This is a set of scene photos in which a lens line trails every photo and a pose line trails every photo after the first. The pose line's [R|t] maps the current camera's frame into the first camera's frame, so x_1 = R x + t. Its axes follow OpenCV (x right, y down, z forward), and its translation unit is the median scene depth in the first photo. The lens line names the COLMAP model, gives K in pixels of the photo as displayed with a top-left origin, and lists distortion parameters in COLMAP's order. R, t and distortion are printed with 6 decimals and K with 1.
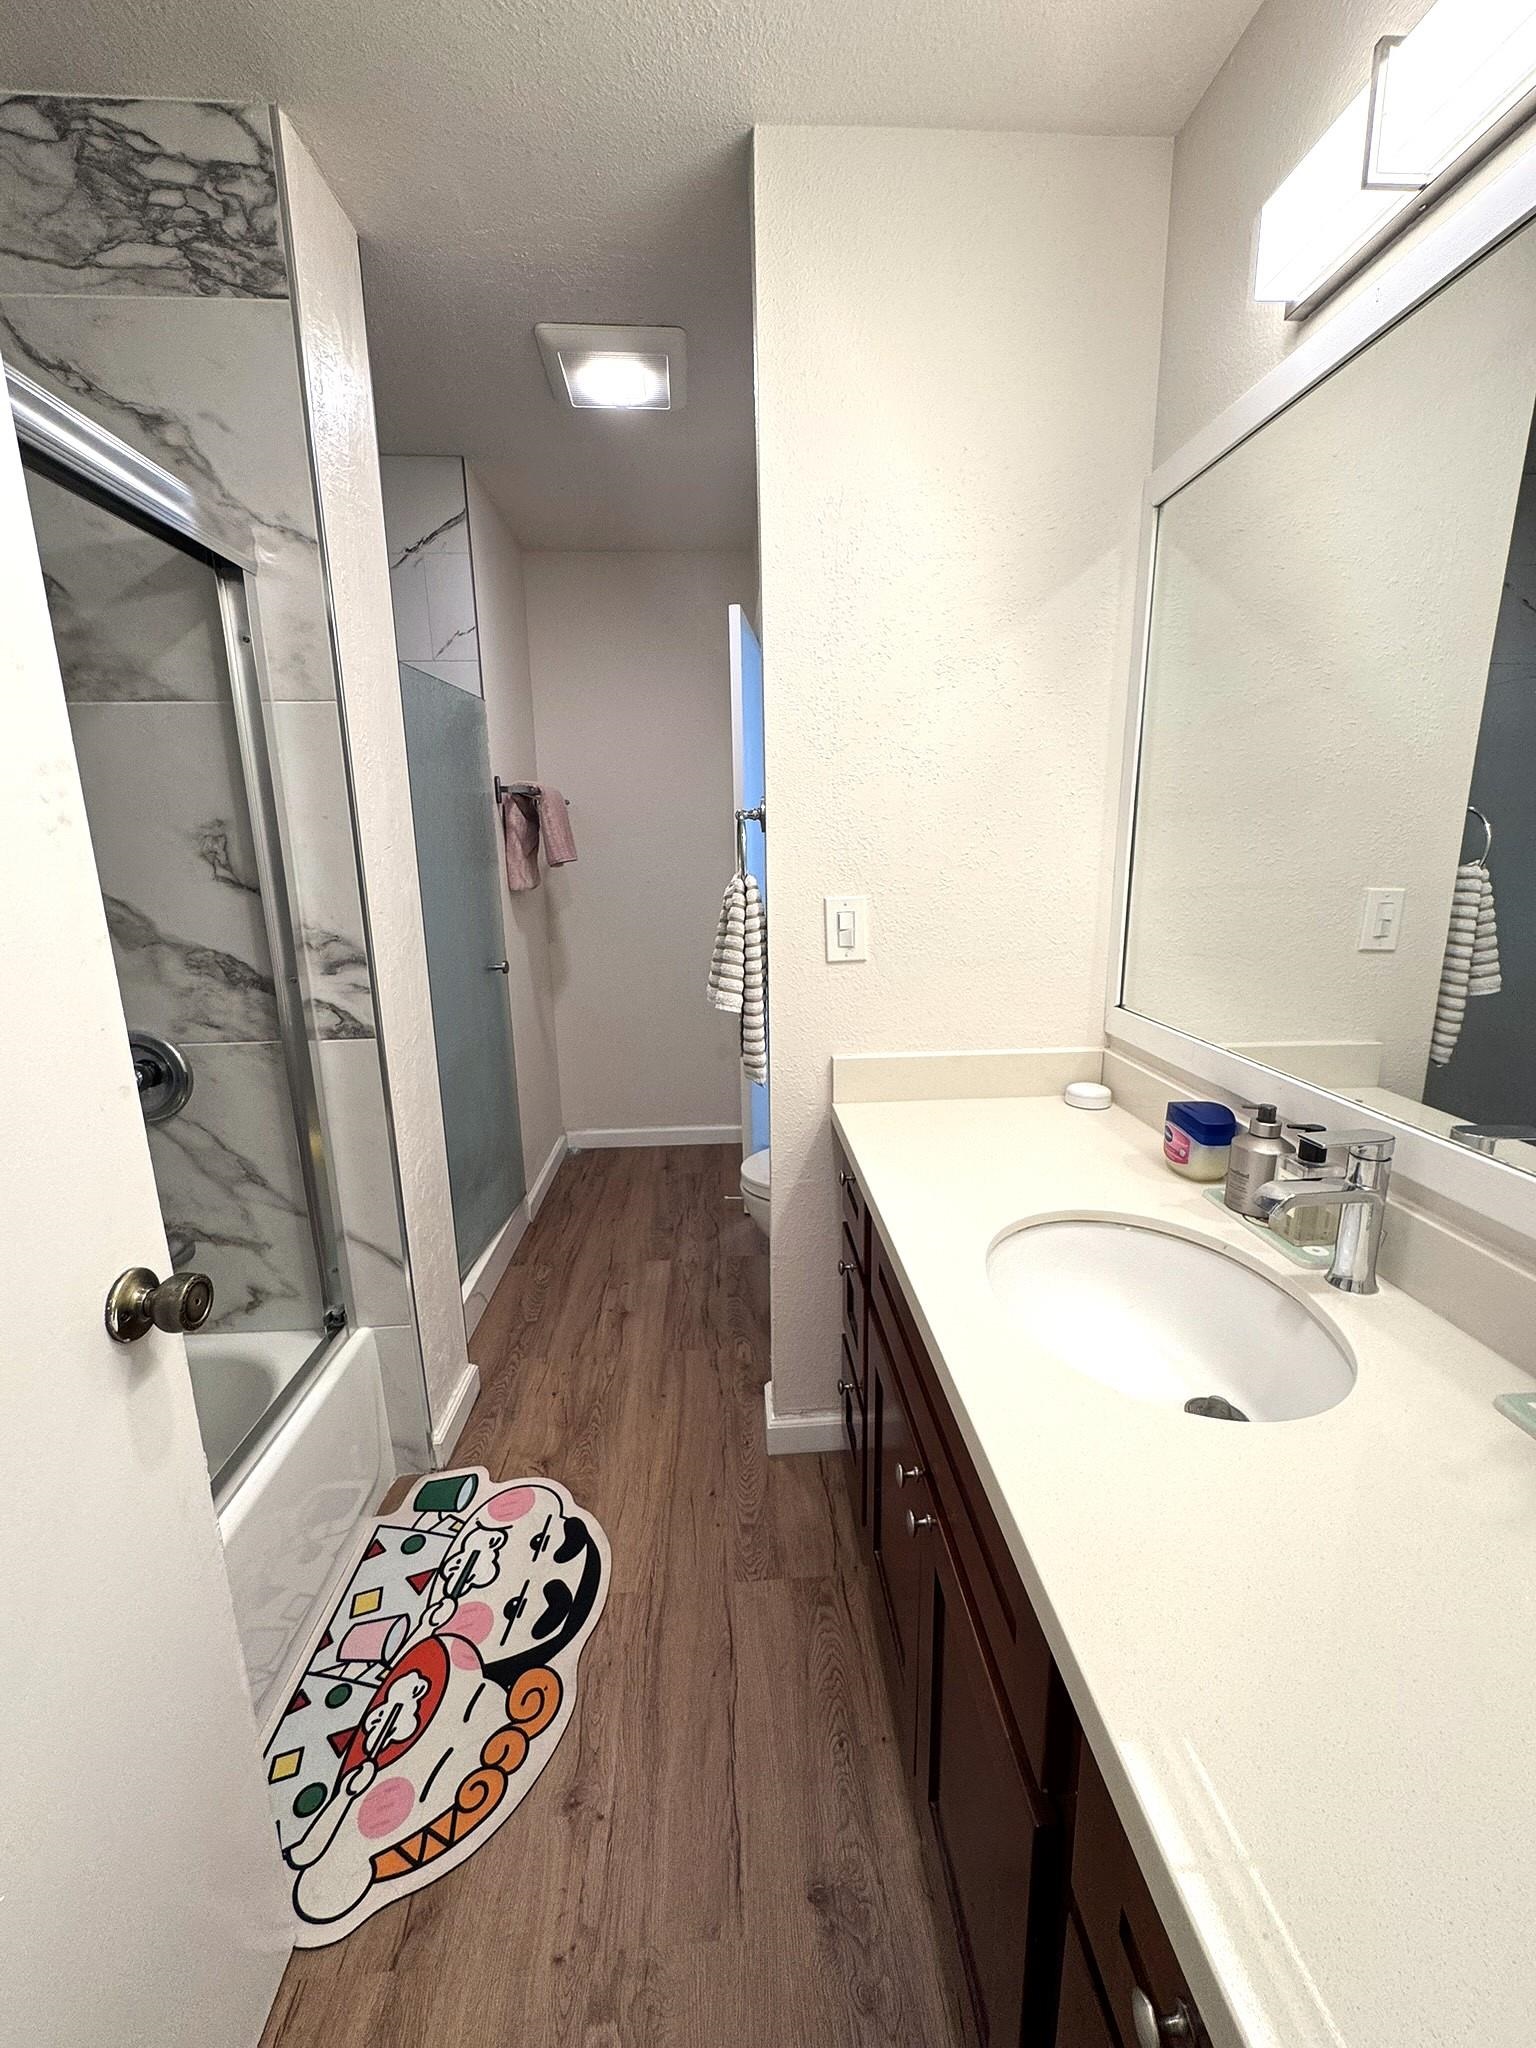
lens RADIAL K [[822.8, 0, 764.8], [0, 822.8, 1025.4], [0, 0, 1]] dist [0.000032, 0.000259]
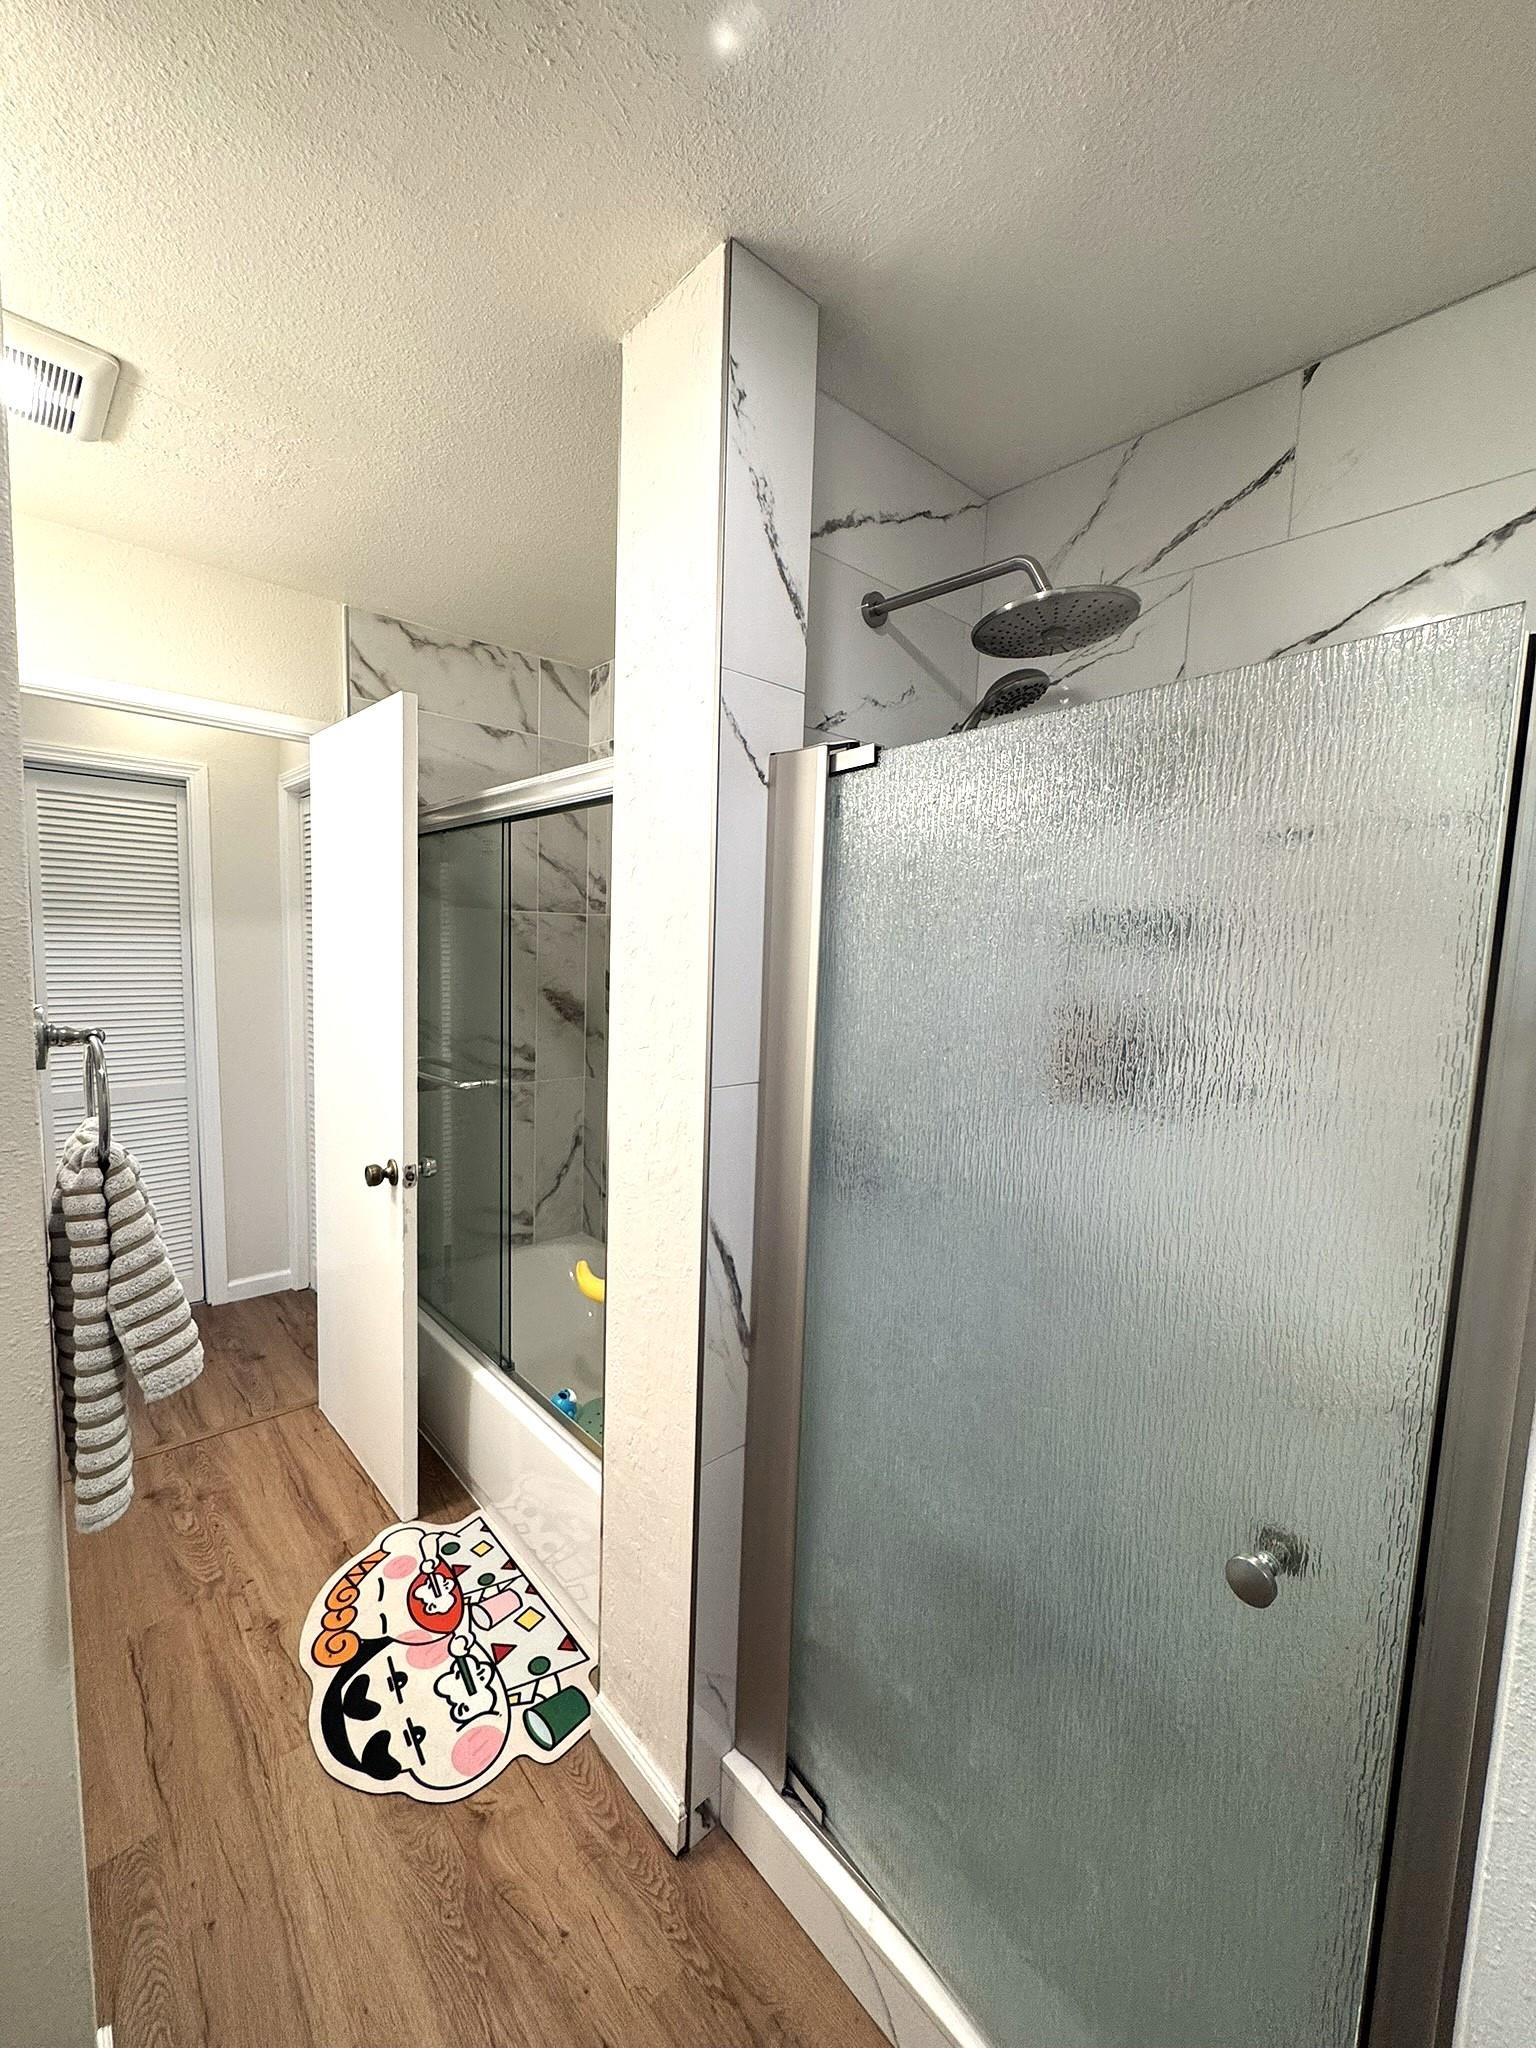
lens RADIAL K [[822.8, 0, 765.9], [0, 822.8, 1014.8], [0, 0, 1]] dist [0.000032, 0.000259]
pose [[-0.775552, 0.044325, -0.629726, -0.024584], [-0.155570, 0.953348, 0.258700, -0.507381], [0.611815, 0.298602, -0.732475, 1.774766]]
